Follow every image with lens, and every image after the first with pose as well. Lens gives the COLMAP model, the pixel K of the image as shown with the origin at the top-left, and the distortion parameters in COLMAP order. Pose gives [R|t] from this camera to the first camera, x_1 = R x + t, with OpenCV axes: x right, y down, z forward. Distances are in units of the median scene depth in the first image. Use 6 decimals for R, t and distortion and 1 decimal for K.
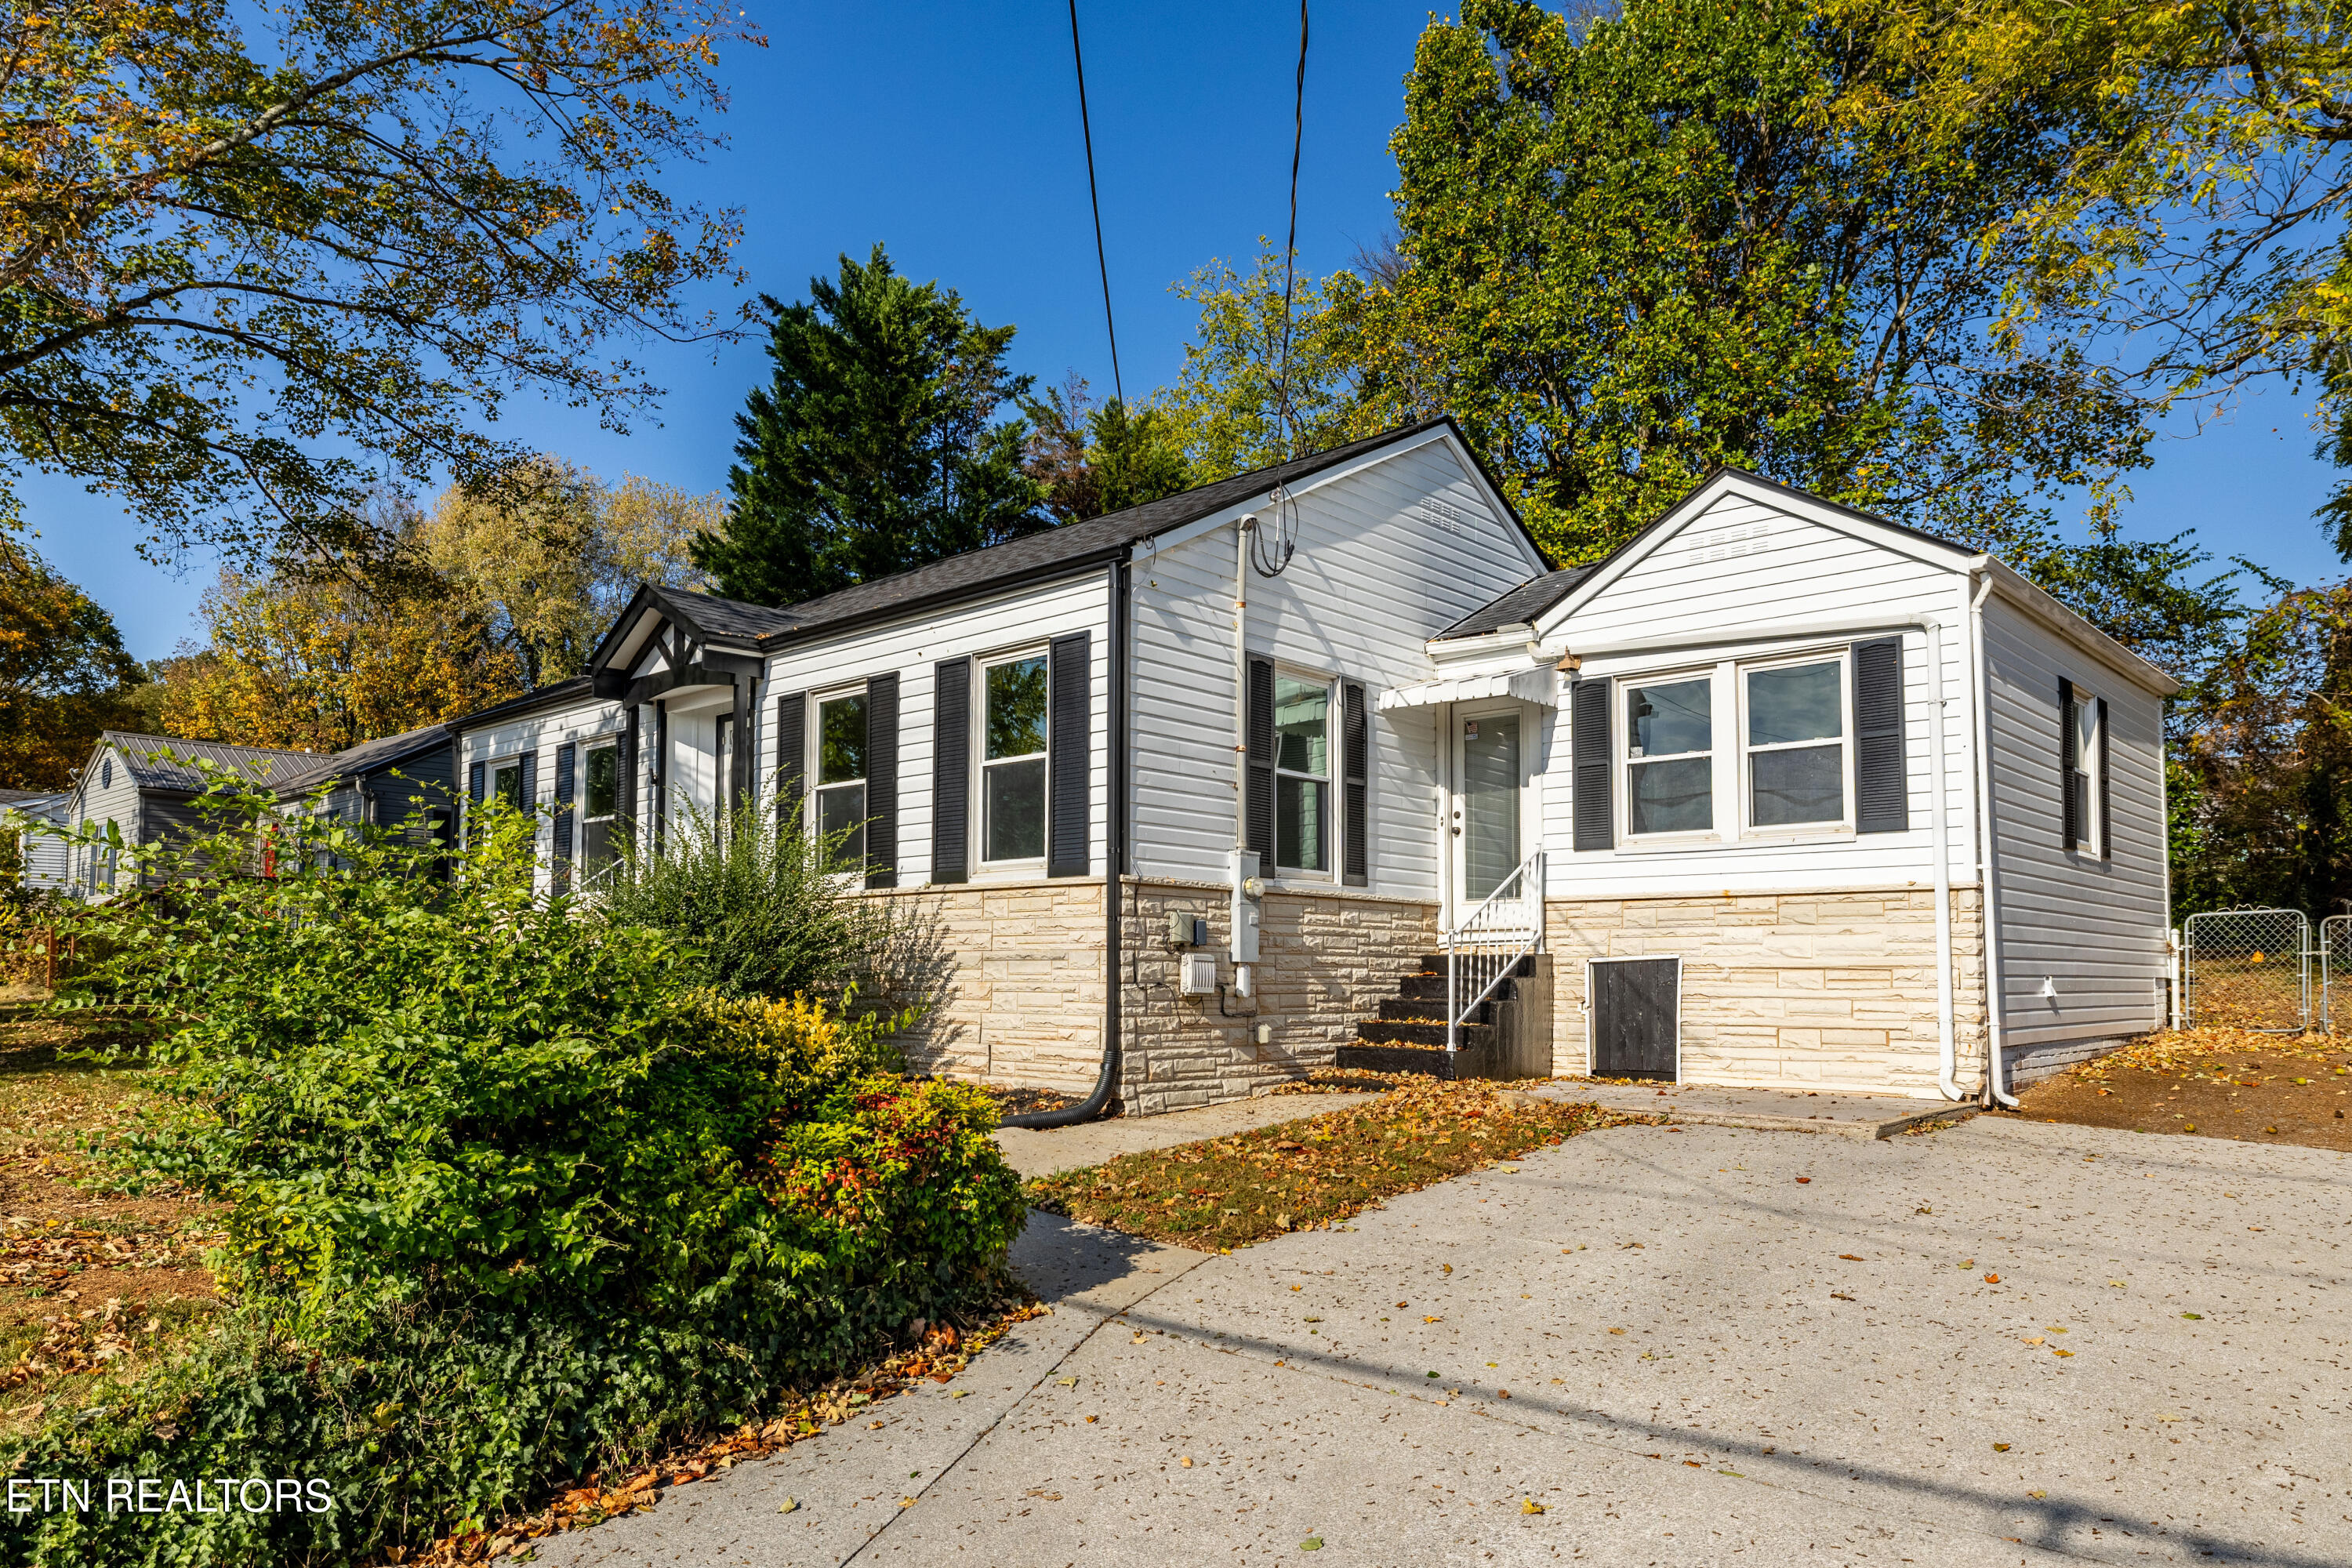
lens RADIAL K [[1493.7, 0, 1105.2], [0, 1493.7, 855.1], [0, 0, 1]] dist [-0.000385, -0.001524]
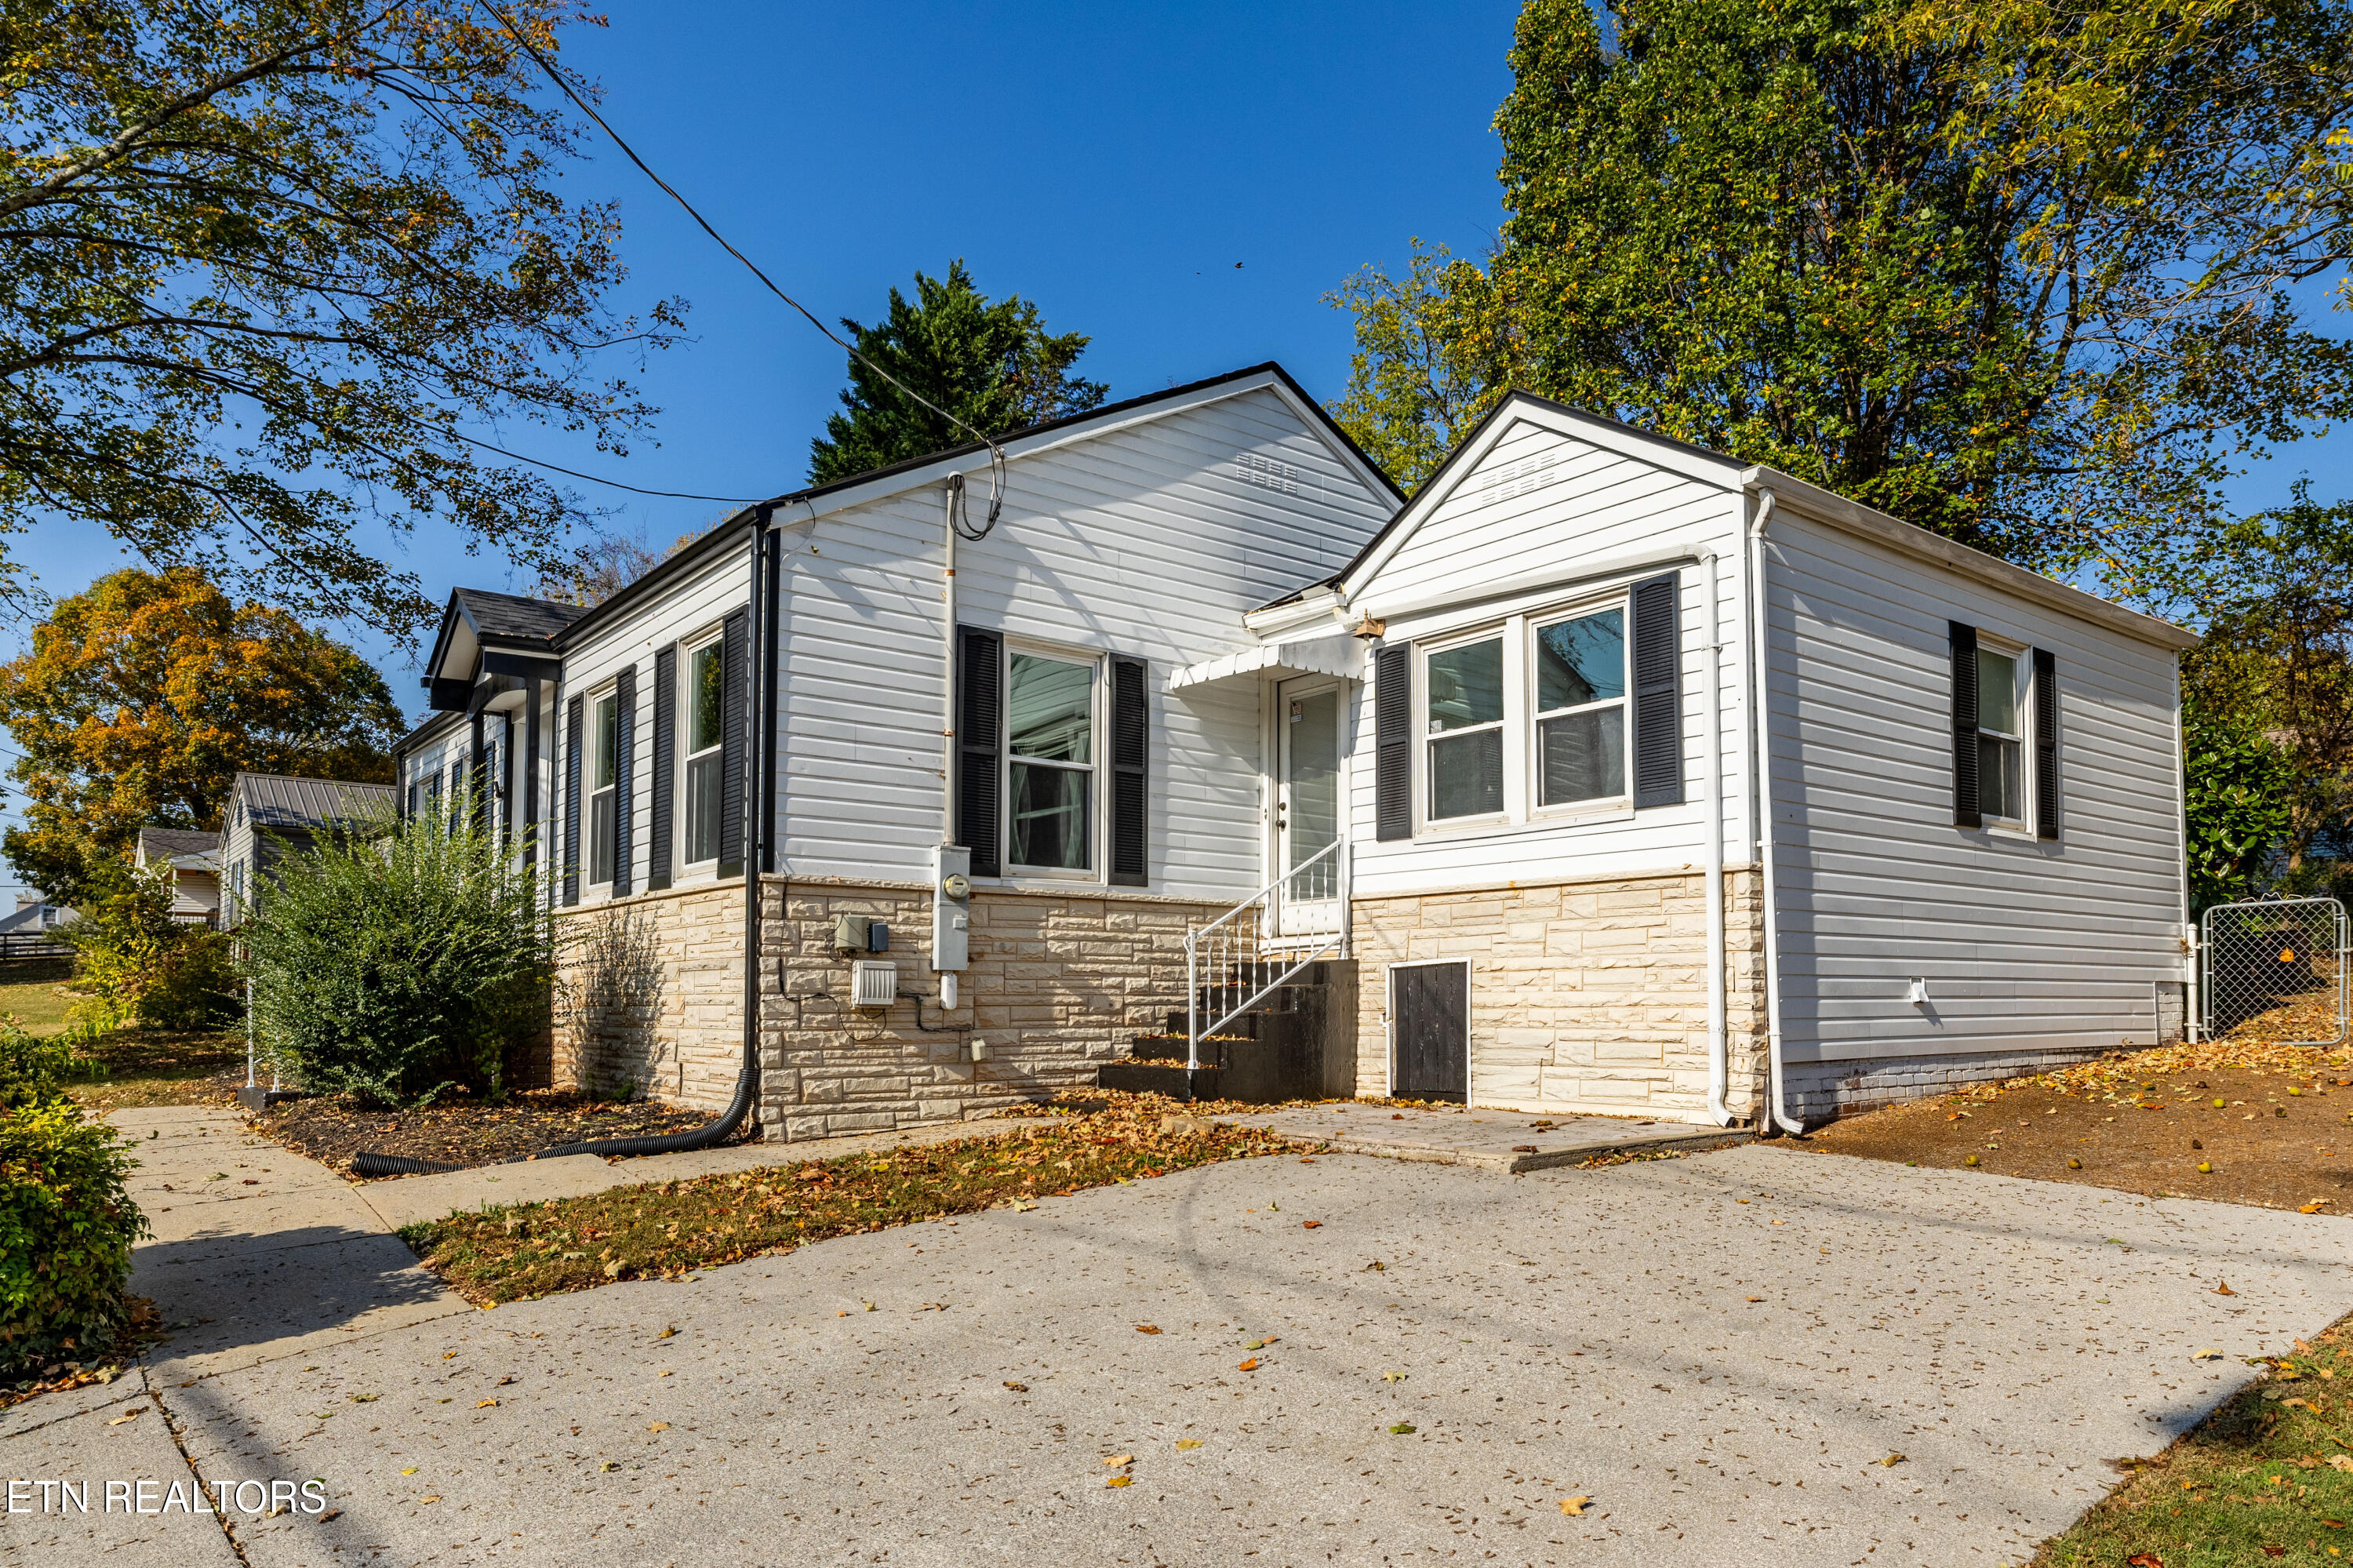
lens RADIAL K [[1473.6, 0, 1185.7], [0, 1473.6, 891.0], [0, 0, 1]] dist [0.000391, 0.000368]
pose [[0.992572, -0.017233, -0.120433, 0.310467], [0.017917, 0.999829, 0.004601, 0.020525], [0.120333, -0.006724, 0.992711, 0.126514]]
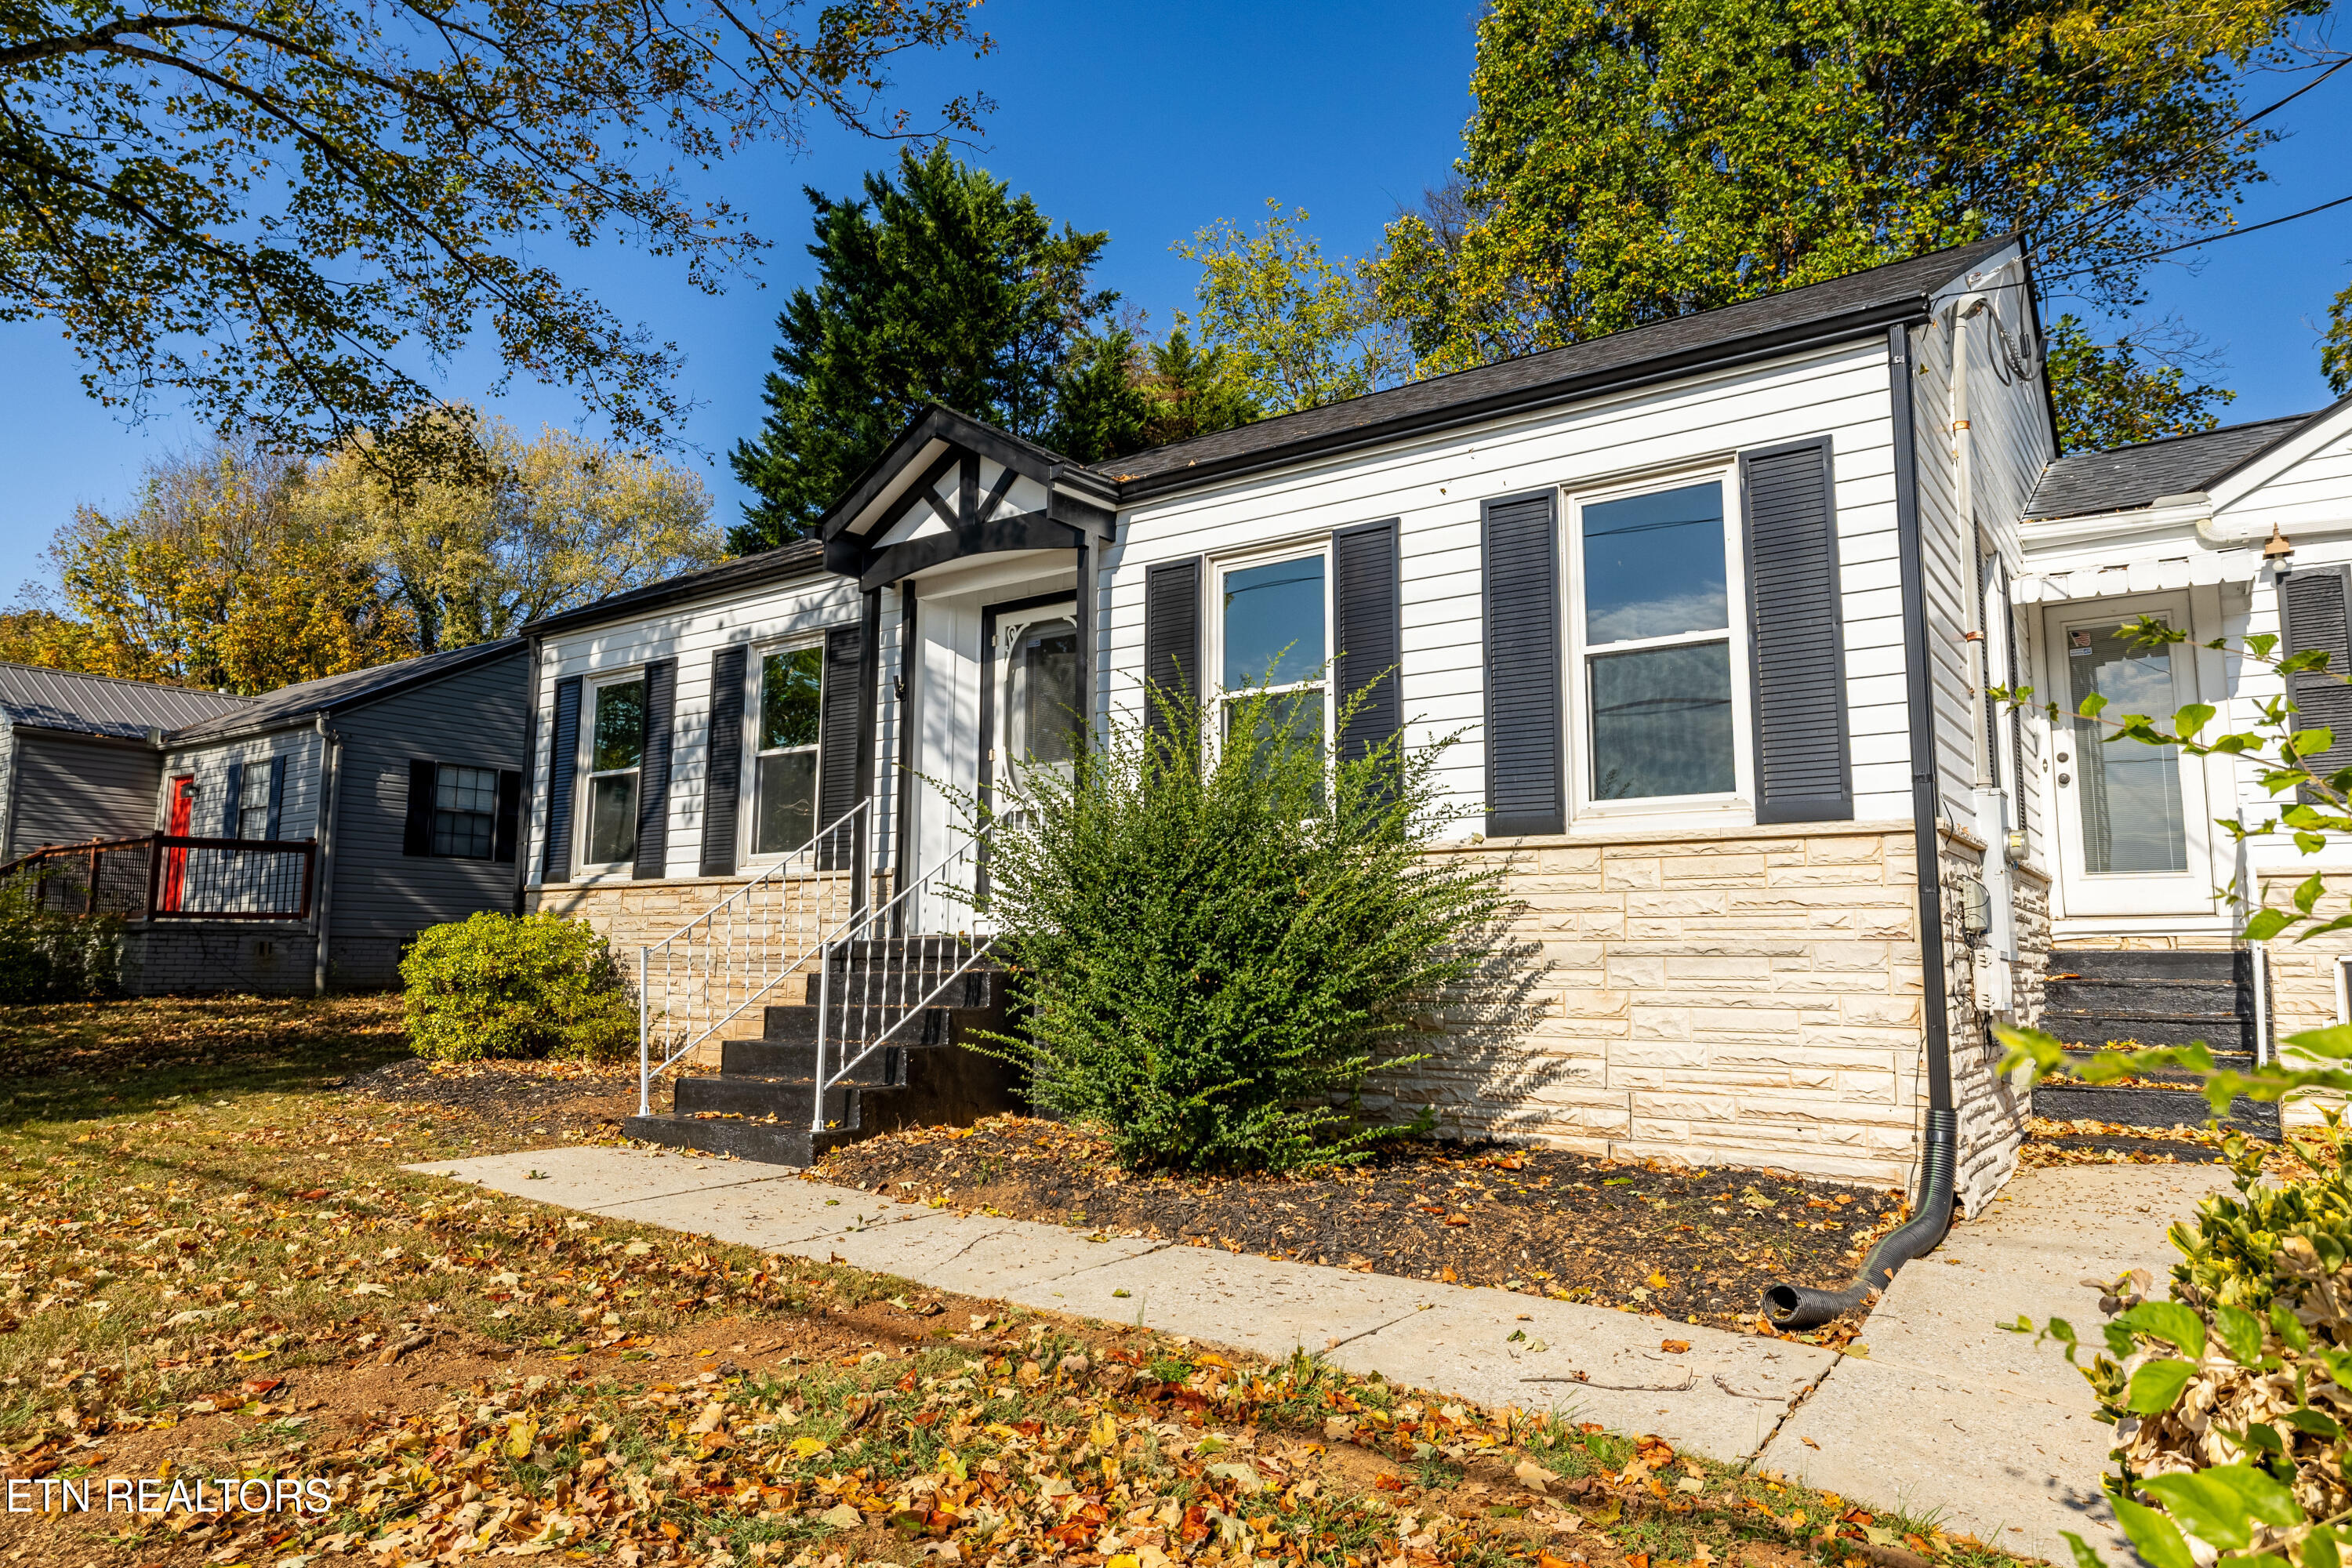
lens RADIAL K [[1487.1, 0, 1169.1], [0, 1487.1, 733.4], [0, 0, 1]] dist [-0.005379, -0.001688]
pose [[0.992942, 0.021651, 0.116604, -0.314560], [-0.013076, 0.997187, -0.073805, 0.023121], [-0.117874, 0.071759, 0.990432, 0.359624]]
